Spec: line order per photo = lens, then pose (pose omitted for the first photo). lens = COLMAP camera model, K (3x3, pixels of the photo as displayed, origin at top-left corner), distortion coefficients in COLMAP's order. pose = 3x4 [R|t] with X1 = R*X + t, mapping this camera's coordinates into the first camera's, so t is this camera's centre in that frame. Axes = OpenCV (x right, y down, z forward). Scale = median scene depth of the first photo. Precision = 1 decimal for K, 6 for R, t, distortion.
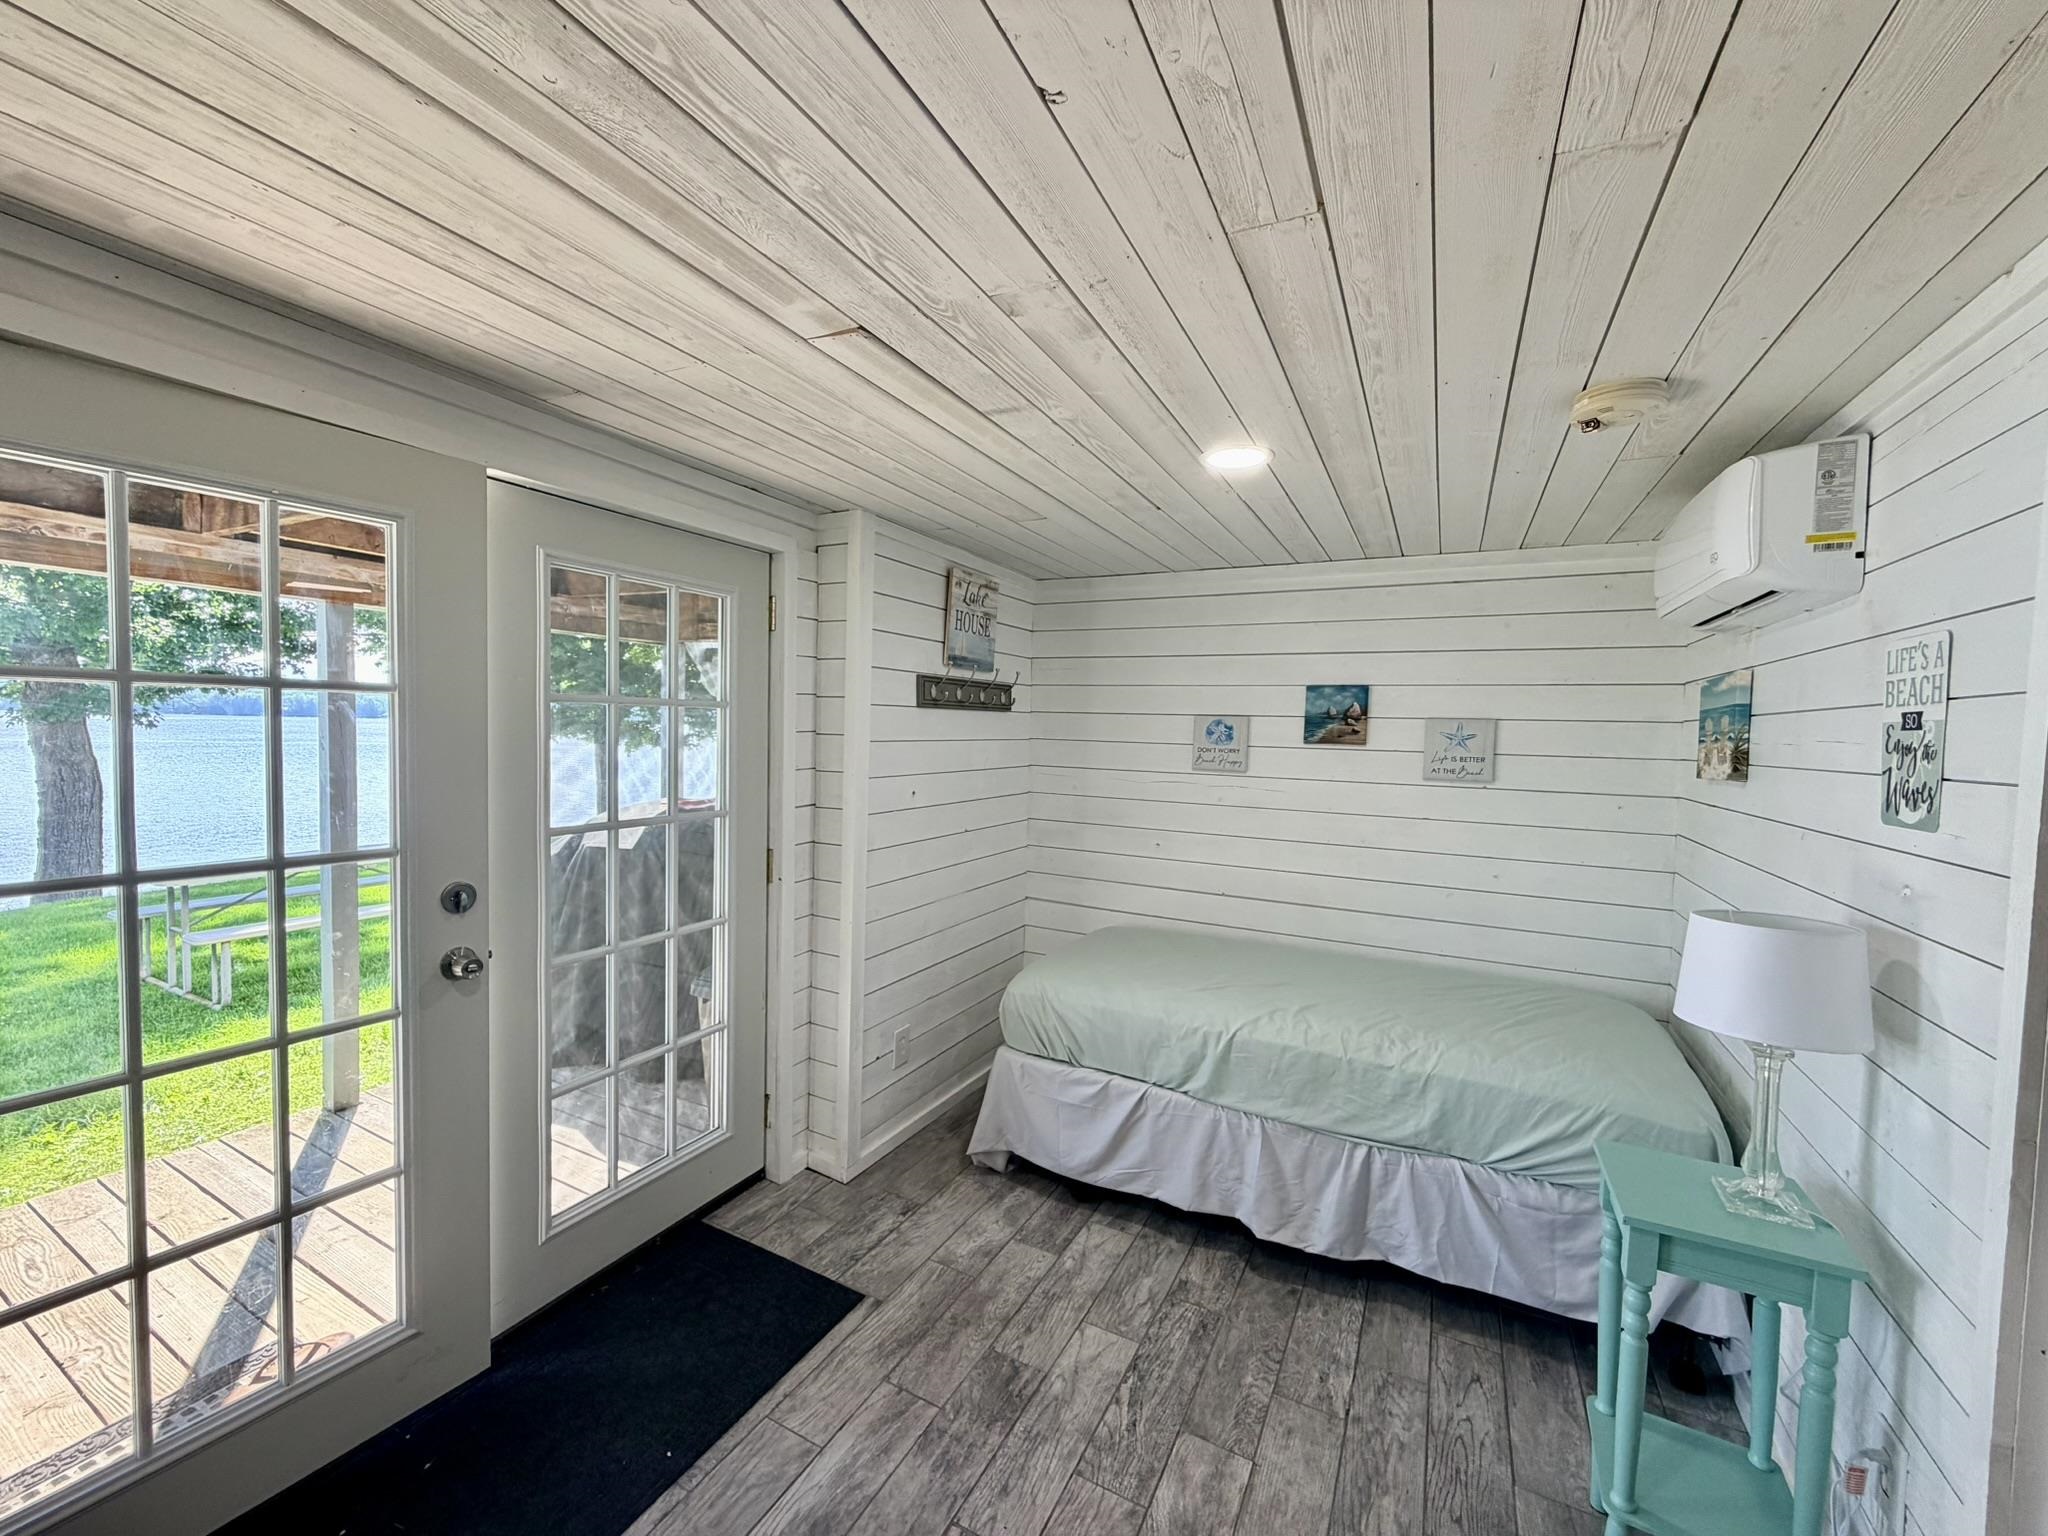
lens RADIAL K [[818.0, 0, 1018.4], [0, 818.0, 765.2], [0, 0, 1]] dist [0.000573, 0.000270]
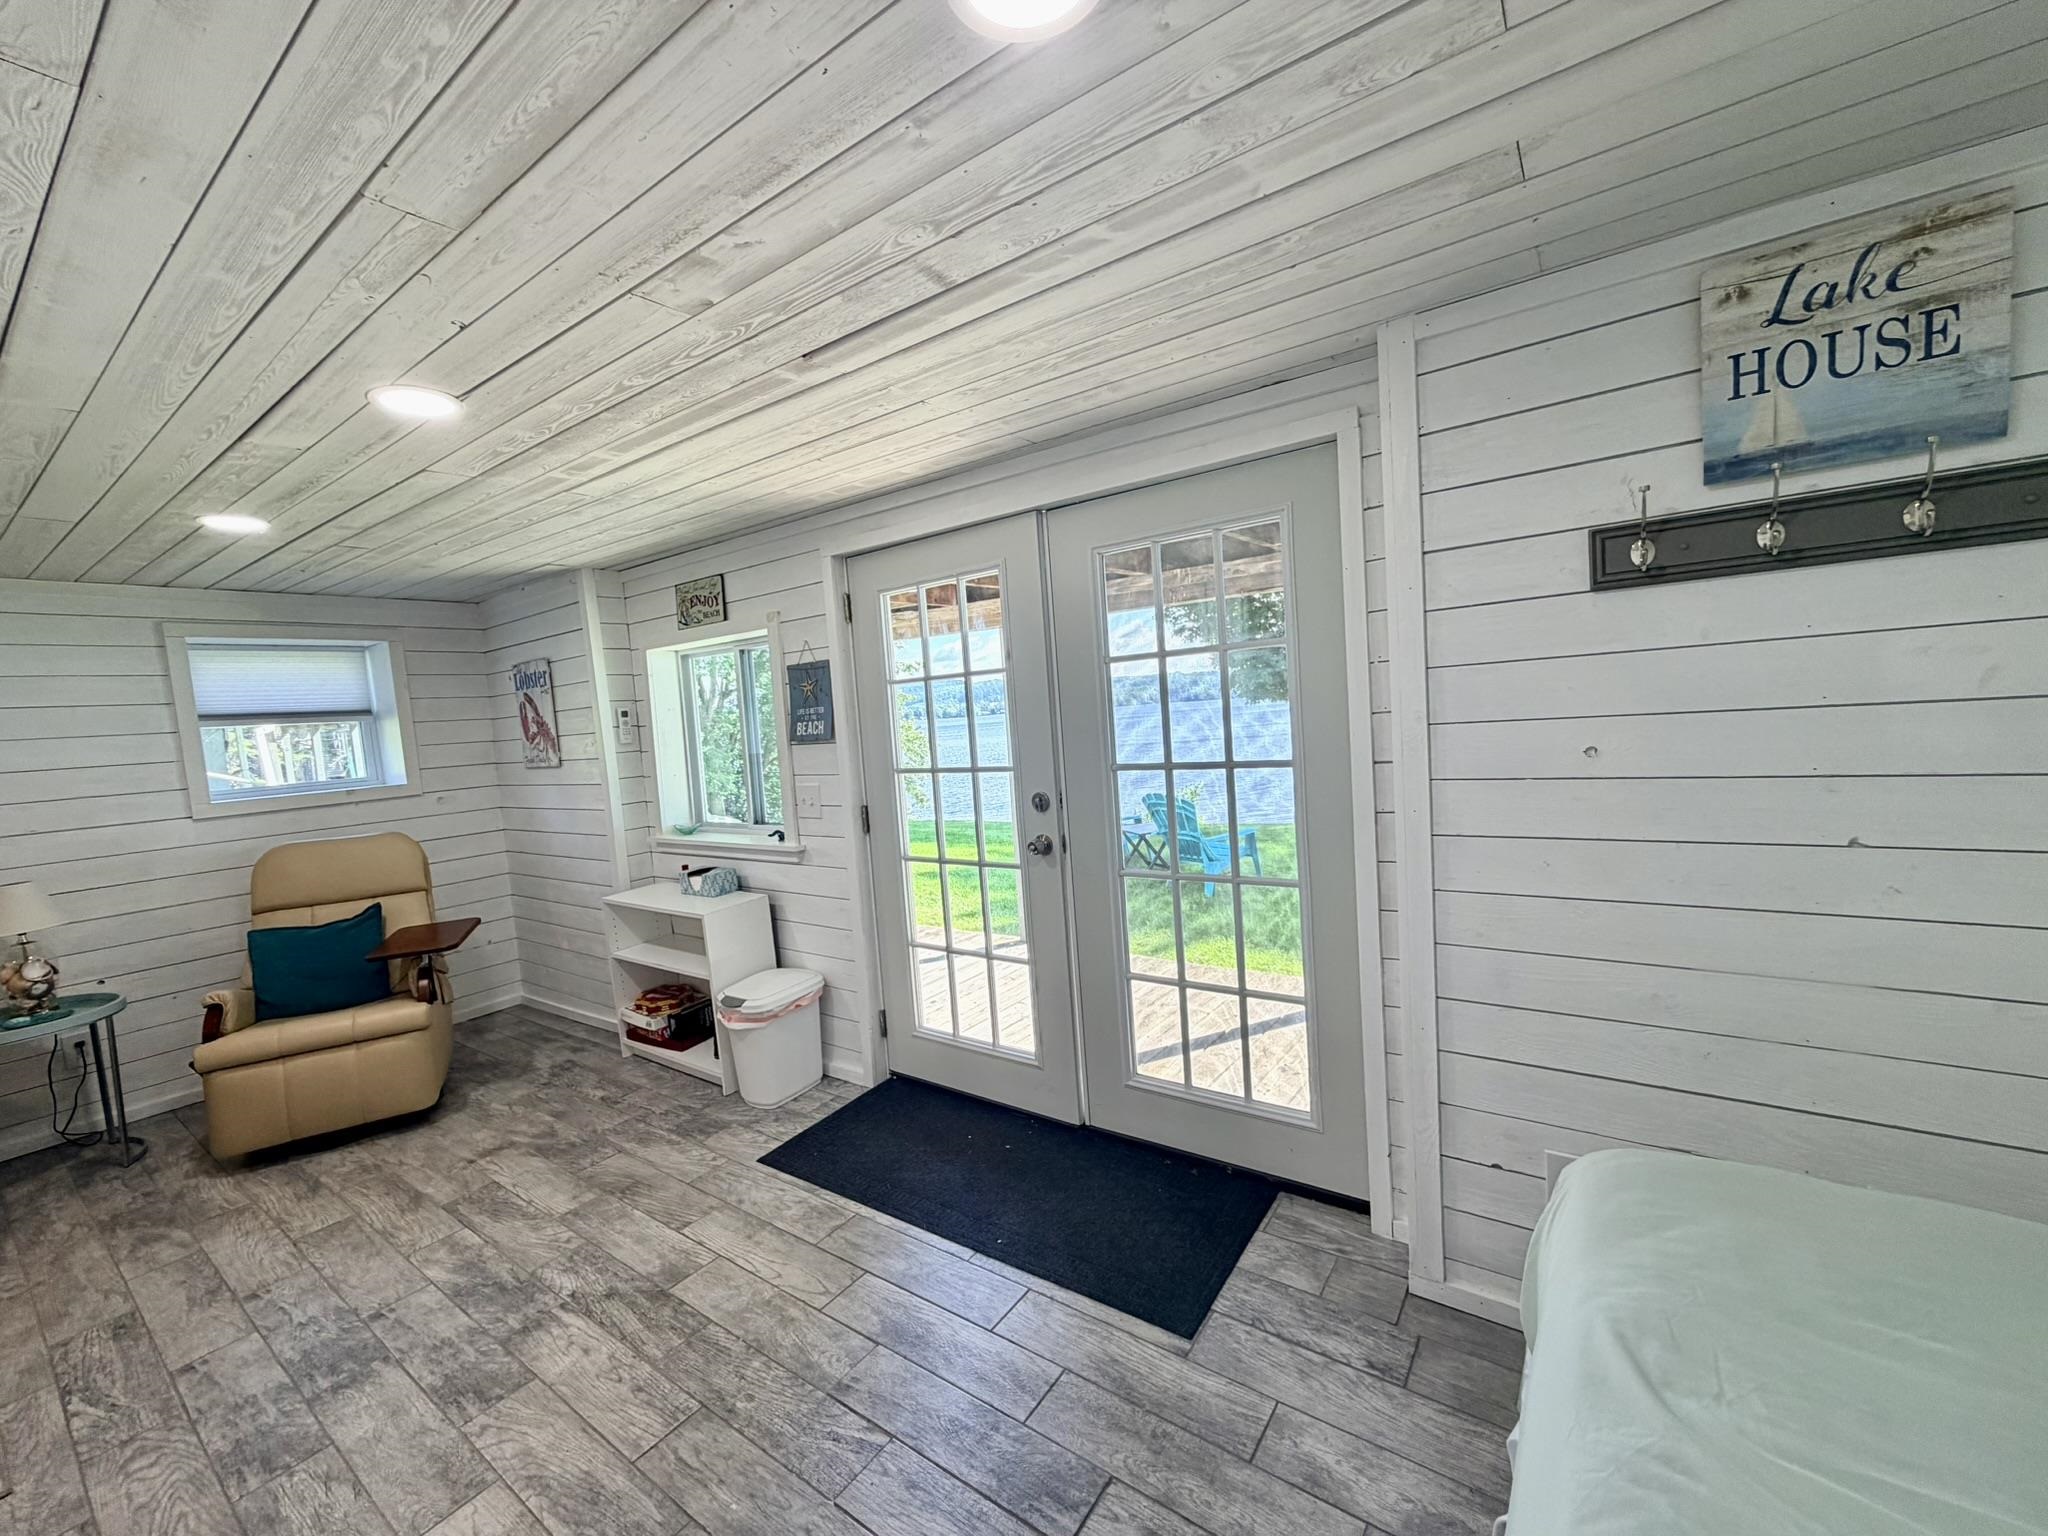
lens RADIAL K [[818.0, 0, 1020.0], [0, 818.0, 764.2], [0, 0, 1]] dist [0.000573, 0.000270]
pose [[-0.140518, 0.050019, -0.988814, 0.526139], [0.020486, 0.998656, 0.047606, 0.010769], [0.989866, -0.013568, -0.141354, 0.781153]]
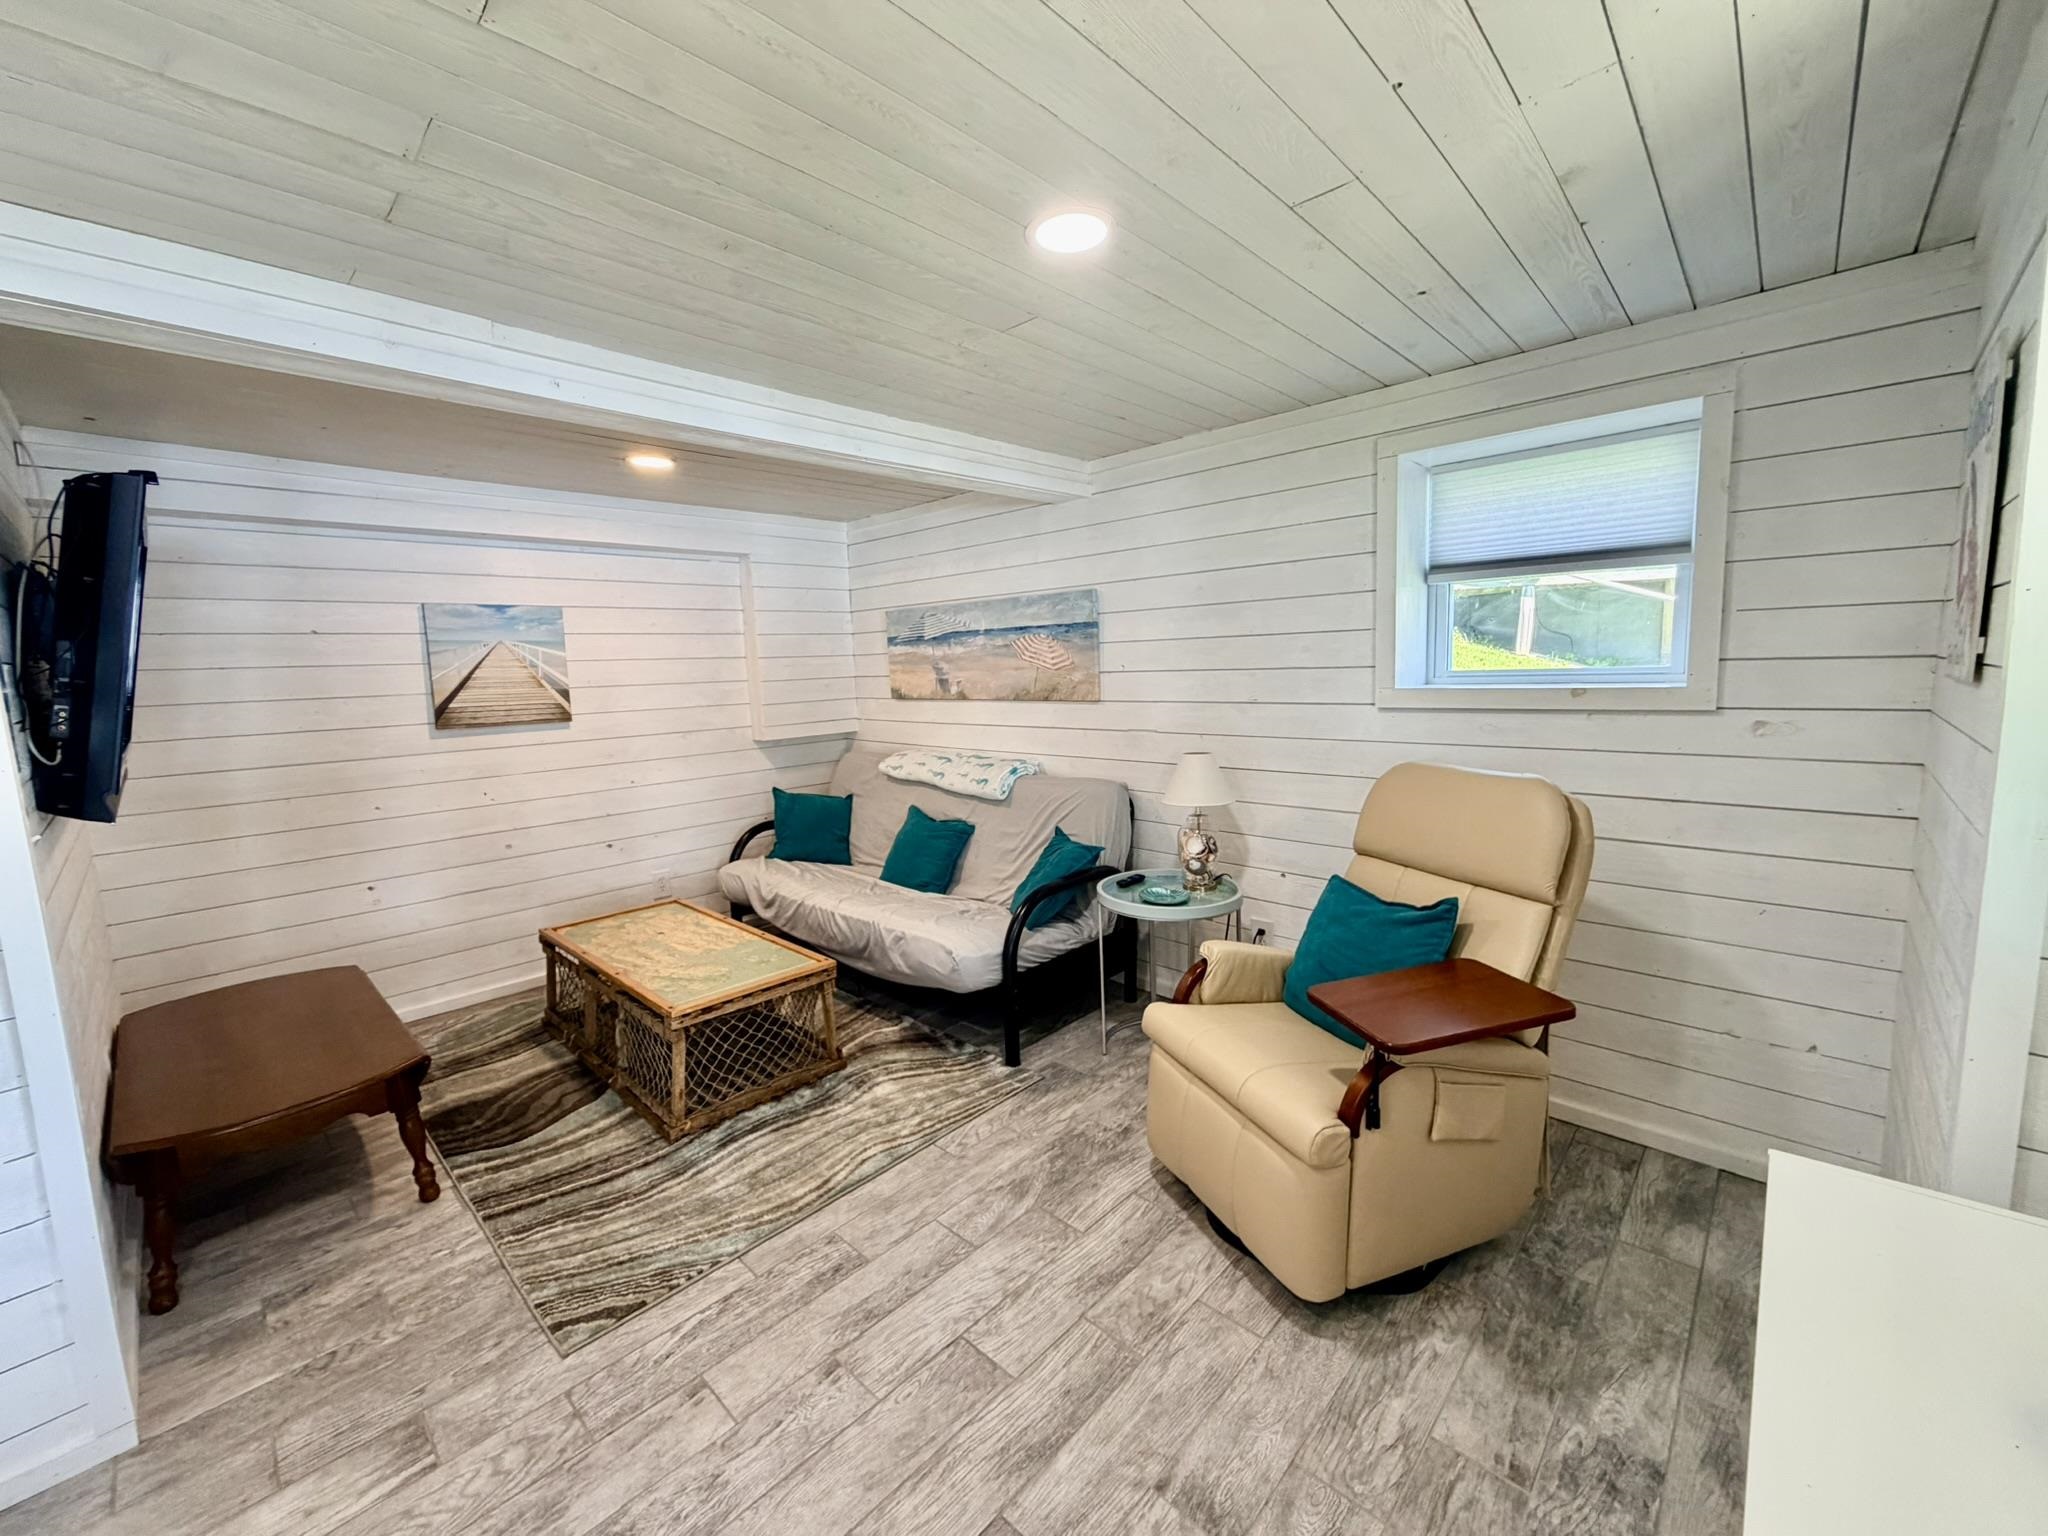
lens RADIAL K [[818.0, 0, 1015.8], [0, 818.0, 767.6], [0, 0, 1]] dist [0.000573, 0.000270]
pose [[-0.960160, -0.031122, 0.277712, -0.461411], [0.019370, 0.983977, 0.177239, 0.021532], [-0.278779, 0.175557, -0.944173, 0.344394]]
